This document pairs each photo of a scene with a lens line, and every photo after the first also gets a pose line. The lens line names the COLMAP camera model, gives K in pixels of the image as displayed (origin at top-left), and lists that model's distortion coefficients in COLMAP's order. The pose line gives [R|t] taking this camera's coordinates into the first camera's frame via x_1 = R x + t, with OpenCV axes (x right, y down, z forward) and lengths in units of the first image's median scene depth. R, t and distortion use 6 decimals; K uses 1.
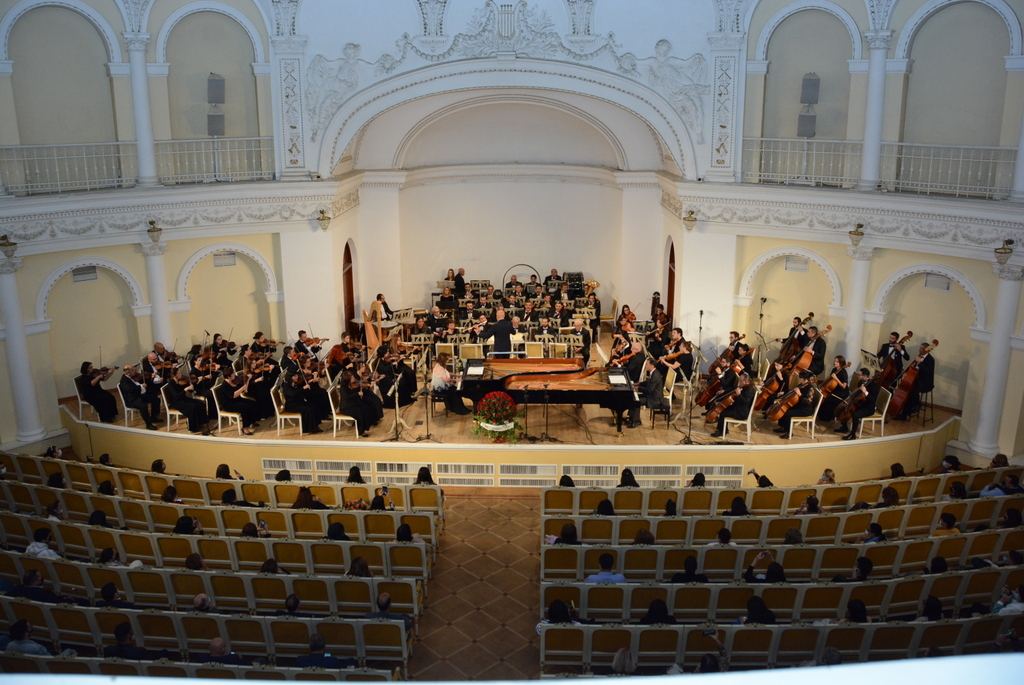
lens RADIAL K [[802.8, 0, 507.5], [0, 802.8, 322.5], [0, 0, 1]] dist [-0.134923, 0.070512]
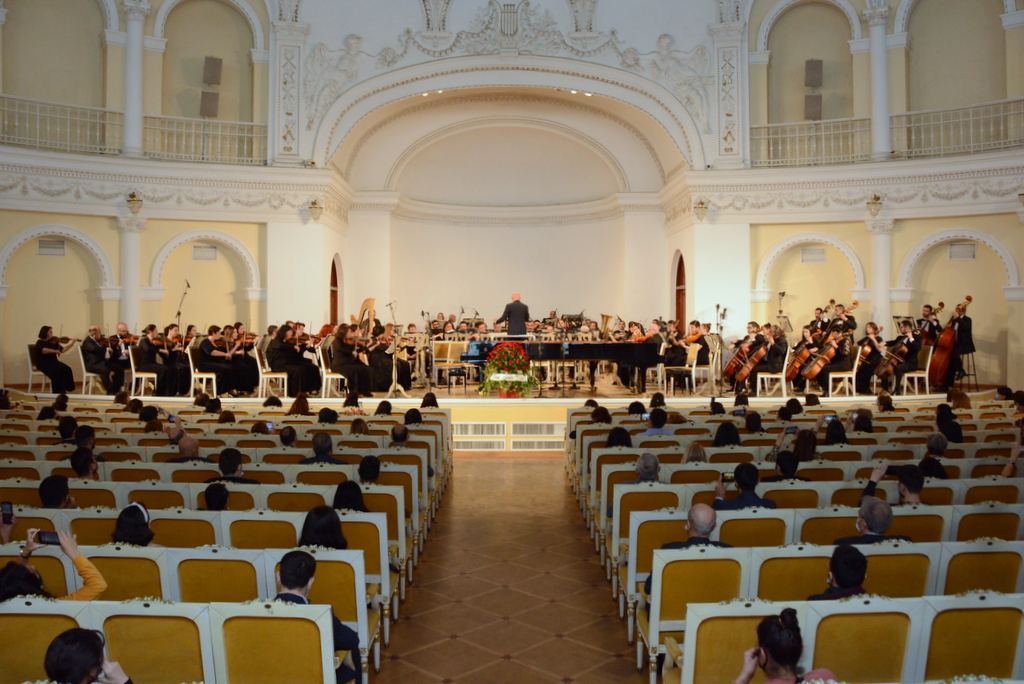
lens RADIAL K [[851.7, 0, 517.8], [0, 851.7, 337.5], [0, 0, 1]] dist [-0.137278, 0.071316]
pose [[0.998656, 0.002342, 0.051768, -0.045492], [0.009529, 0.973644, -0.227873, 0.260530], [-0.050937, 0.228060, 0.972314, 0.055499]]
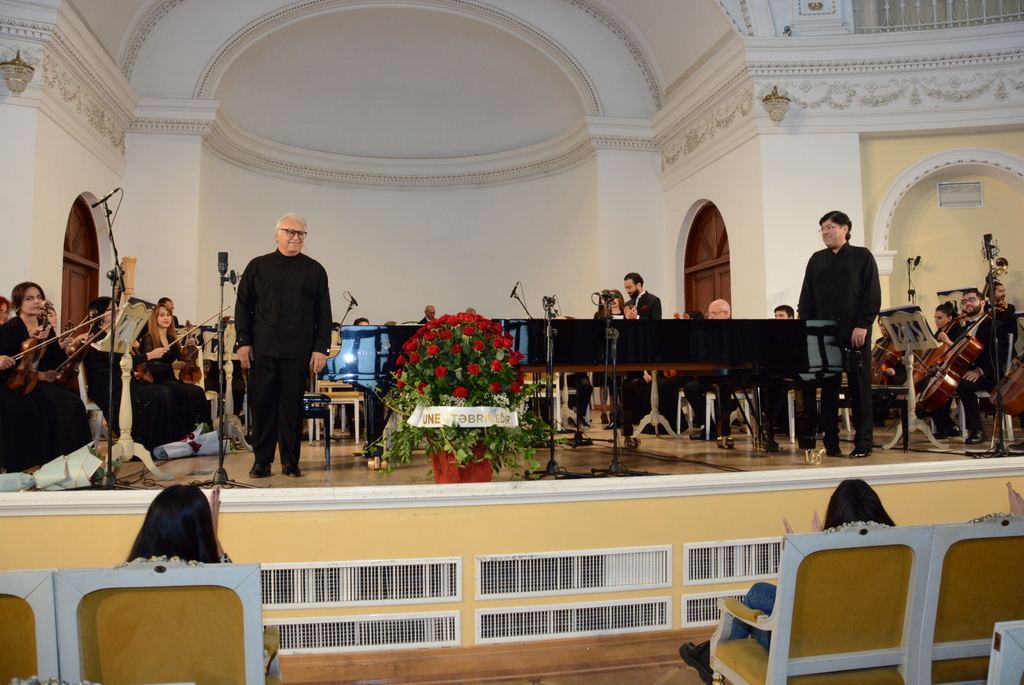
lens RADIAL K [[802.8, 0, 515.3], [0, 802.8, 319.0], [0, 0, 1]] dist [-0.134923, 0.070512]
pose [[0.976536, 0.008308, 0.215194, -0.050818], [0.059419, 0.950073, -0.306317, 0.159695], [-0.206995, 0.311916, 0.927287, 0.616239]]
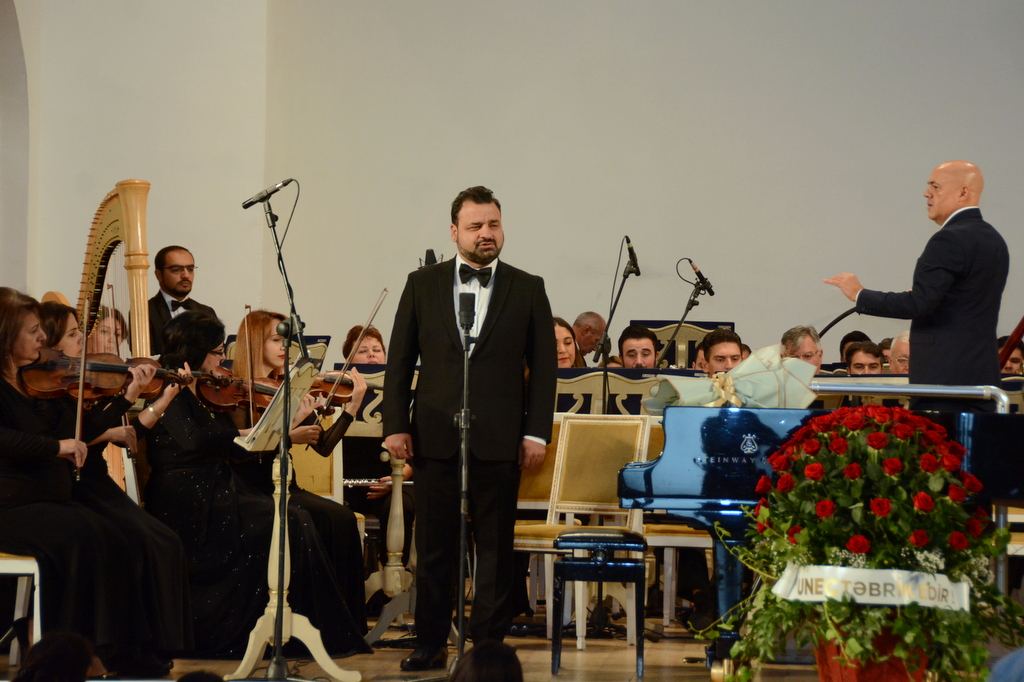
lens RADIAL K [[4119.1, 0, 550.4], [0, 4119.1, 326.4], [0, 0, 1]] dist [1.298521, 0.000000]
pose [[0.999274, 0.024383, -0.029268, -0.049284], [-0.031243, 0.964163, -0.263465, 0.269197], [0.021795, 0.264188, 0.964225, 0.106443]]
